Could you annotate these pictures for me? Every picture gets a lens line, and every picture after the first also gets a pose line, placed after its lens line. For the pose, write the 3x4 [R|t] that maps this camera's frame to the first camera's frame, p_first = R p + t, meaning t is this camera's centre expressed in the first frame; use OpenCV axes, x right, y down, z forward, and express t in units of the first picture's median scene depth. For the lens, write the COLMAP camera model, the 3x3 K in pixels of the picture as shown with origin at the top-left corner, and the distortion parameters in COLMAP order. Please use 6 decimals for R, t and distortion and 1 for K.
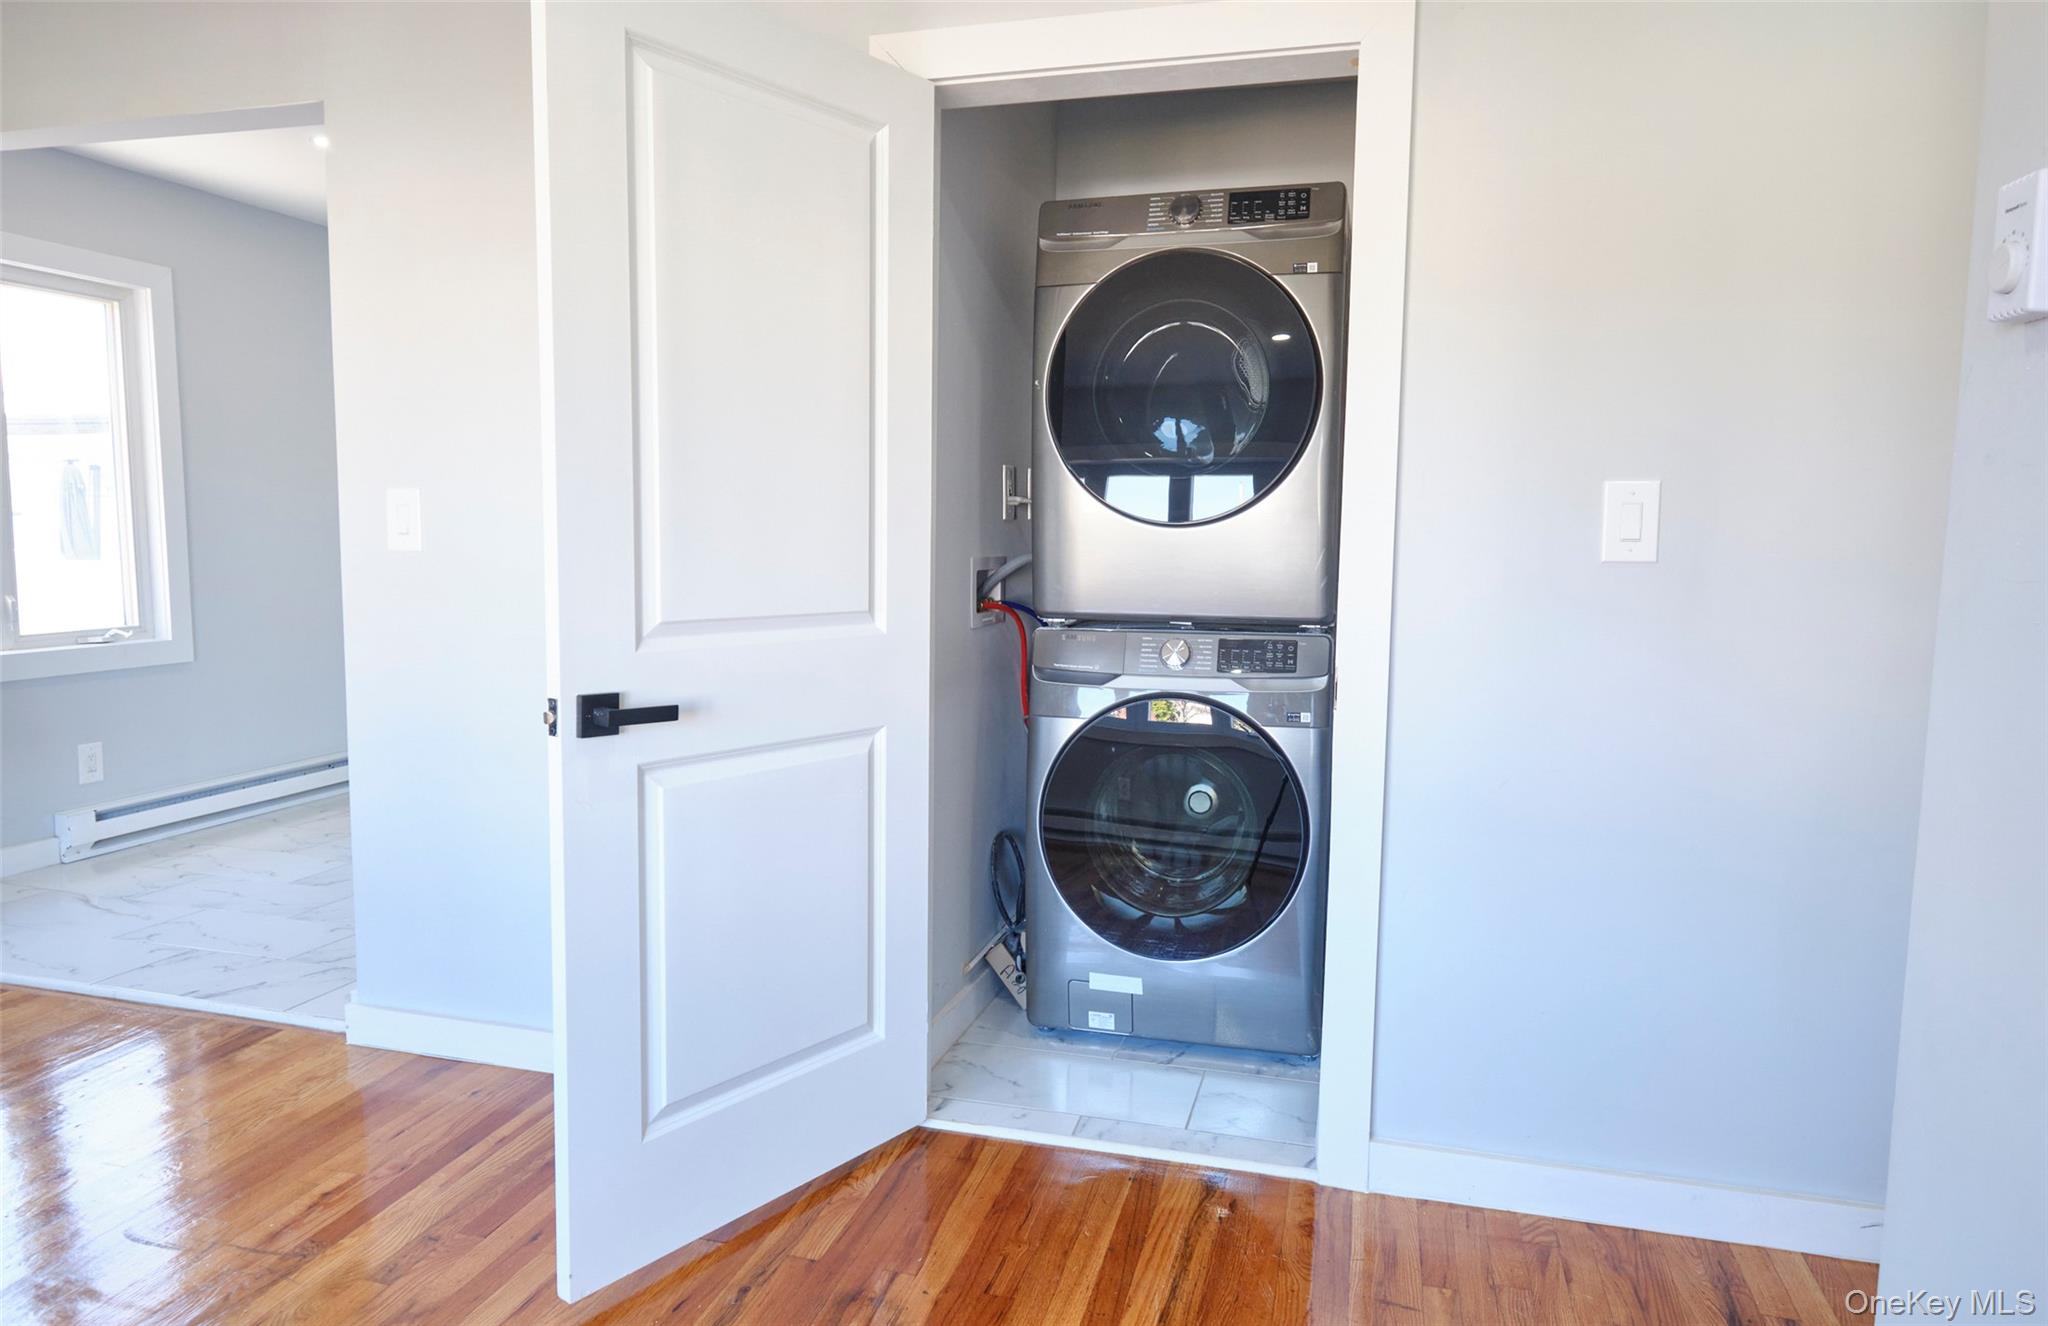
lens RADIAL K [[1297.4, 0, 1072.1], [0, 1297.4, 629.9], [0, 0, 1]] dist [-0.010463, -0.004022]
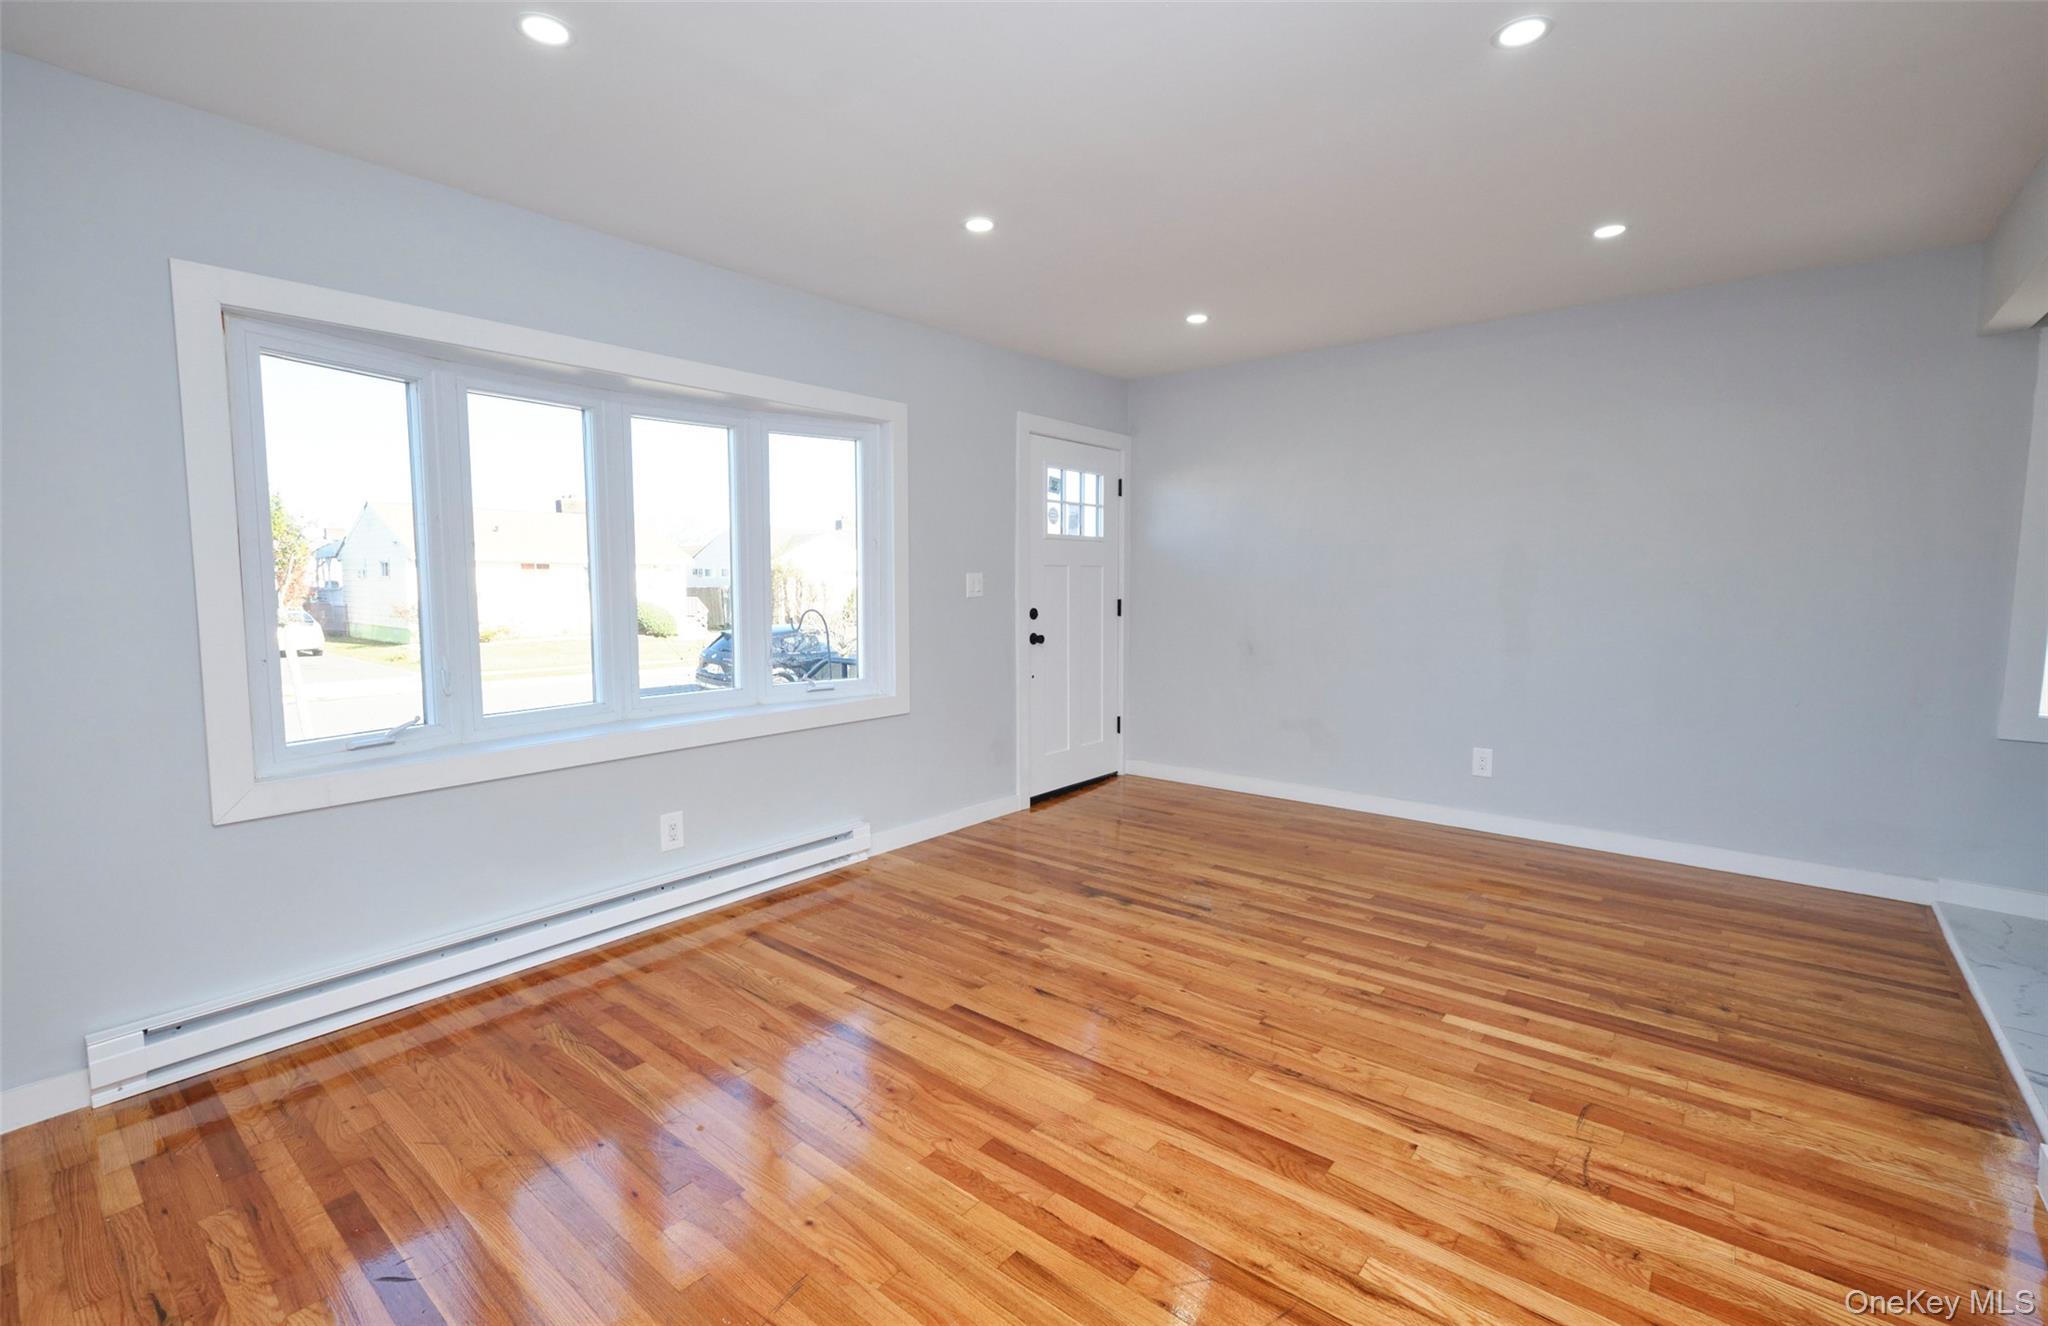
lens RADIAL K [[871.9, 0, 999.5], [0, 871.9, 657.0], [0, 0, 1]] dist [-0.000671, -0.000941]
pose [[-0.445878, 0.074215, -0.892012, 0.290454], [-0.082788, 0.988866, 0.123655, -0.062334], [0.891257, 0.128983, -0.434770, 0.610621]]
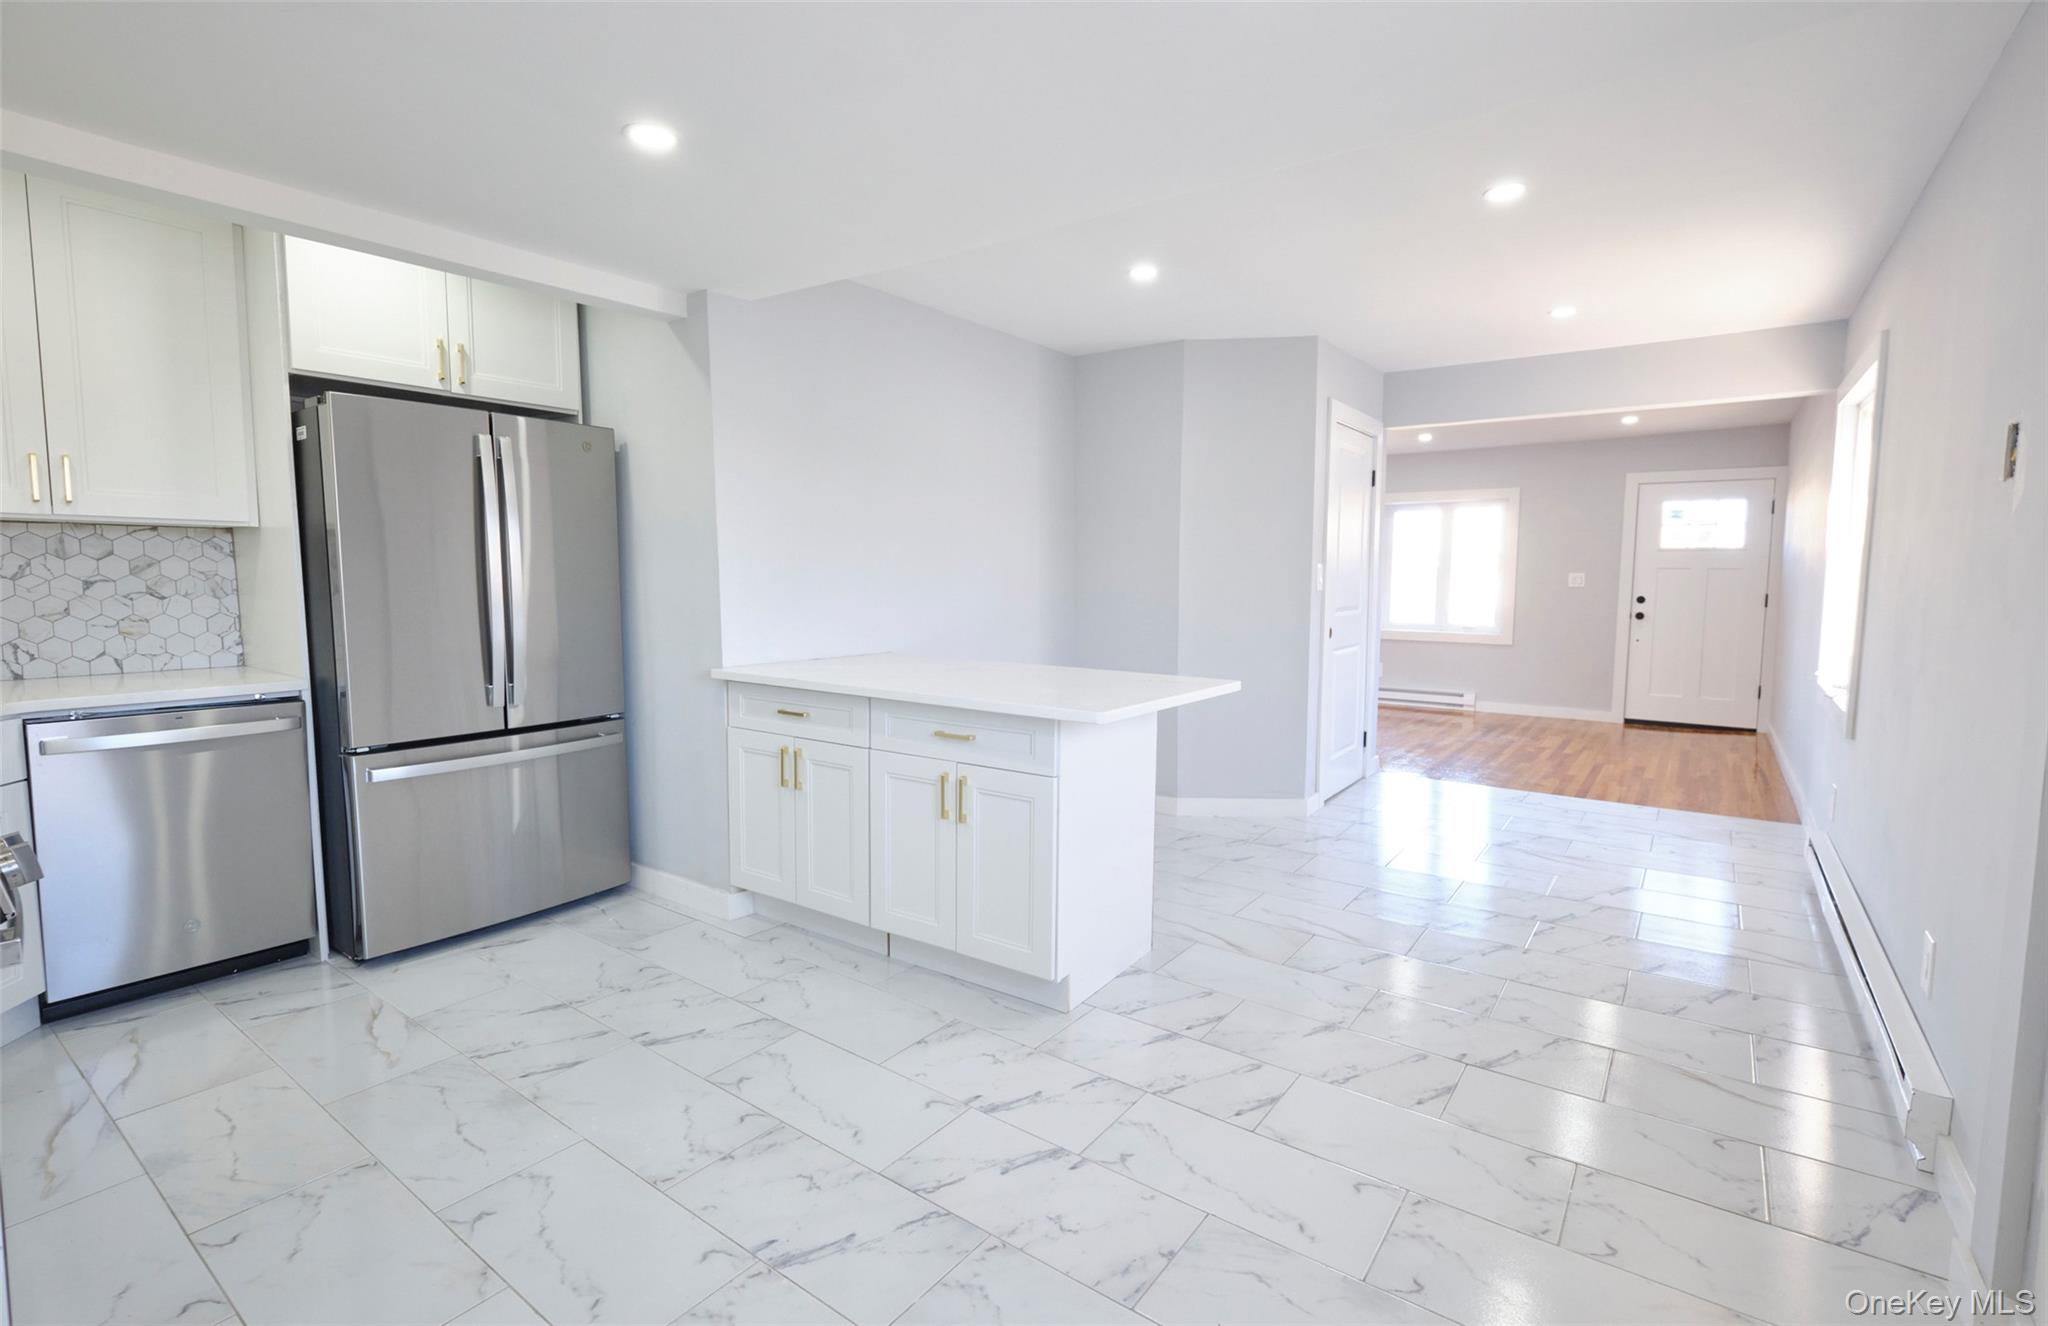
lens RADIAL K [[932.0, 0, 1027.6], [0, 932.0, 657.9], [0, 0, 1]] dist [-0.003013, -0.000285]
pose [[-0.936597, -0.047022, 0.347238, -0.551281], [0.015279, 0.984533, 0.174534, -0.298466], [-0.350074, 0.168774, -0.921392, 3.312530]]
